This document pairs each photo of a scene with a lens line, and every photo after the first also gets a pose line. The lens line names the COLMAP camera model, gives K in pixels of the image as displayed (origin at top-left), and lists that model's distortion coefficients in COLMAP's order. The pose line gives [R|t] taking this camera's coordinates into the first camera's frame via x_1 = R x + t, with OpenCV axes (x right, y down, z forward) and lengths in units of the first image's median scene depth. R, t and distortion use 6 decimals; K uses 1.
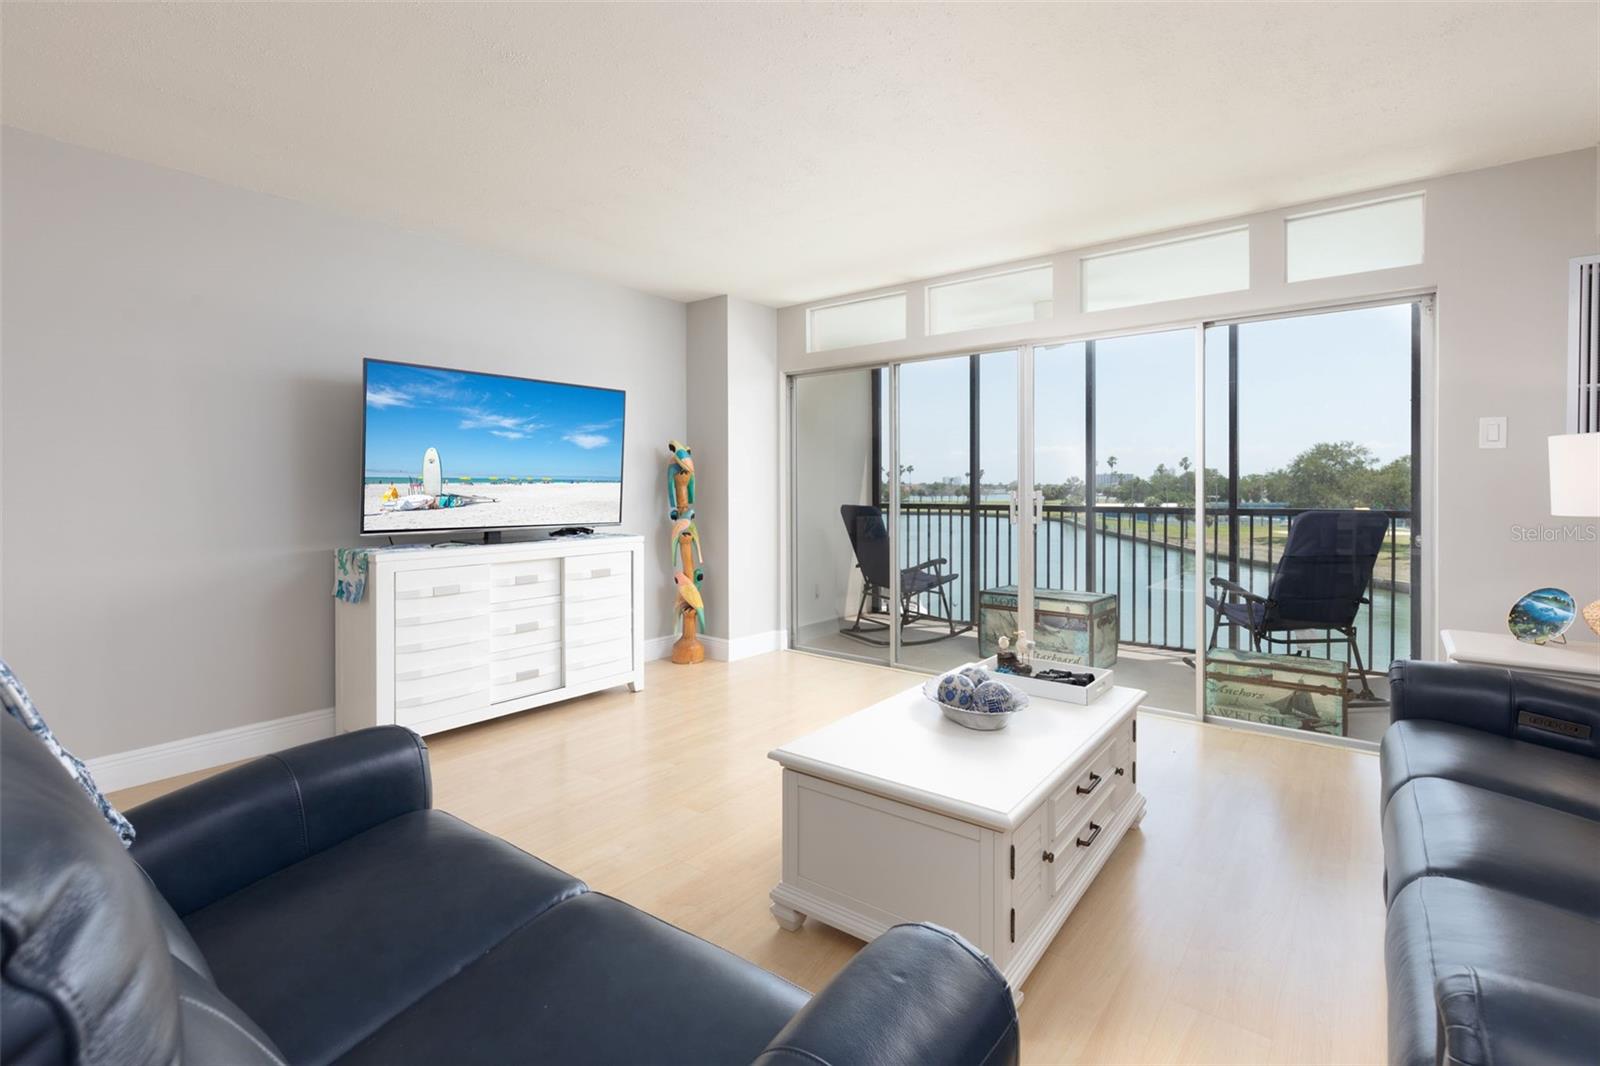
lens RADIAL K [[724.9, 0, 825.8], [0, 724.9, 472.6], [0, 0, 1]] dist [0.007498, -0.001633]
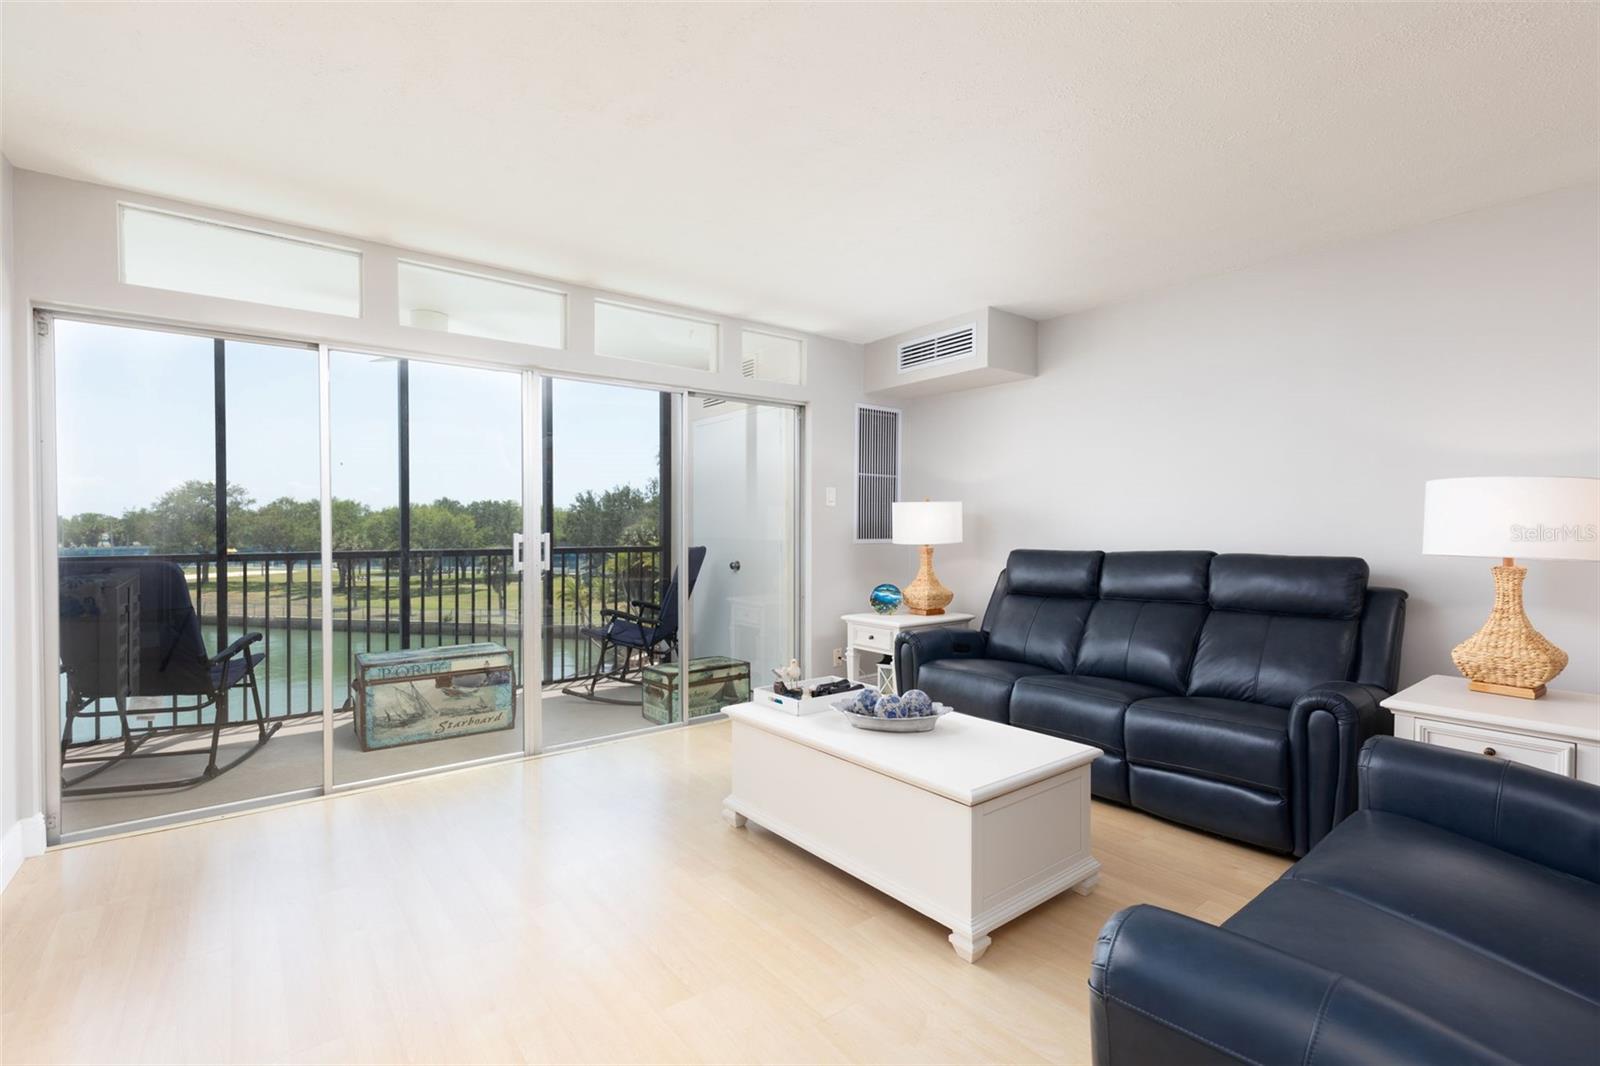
lens RADIAL K [[724.9, 0, 797.1], [0, 724.9, 528.8], [0, 0, 1]] dist [0.007498, -0.001633]
pose [[0.272148, -0.002230, 0.962253, -0.366687], [-0.017698, 0.999817, 0.007323, 0.006151], [-0.962093, -0.019023, 0.272059, 0.328947]]
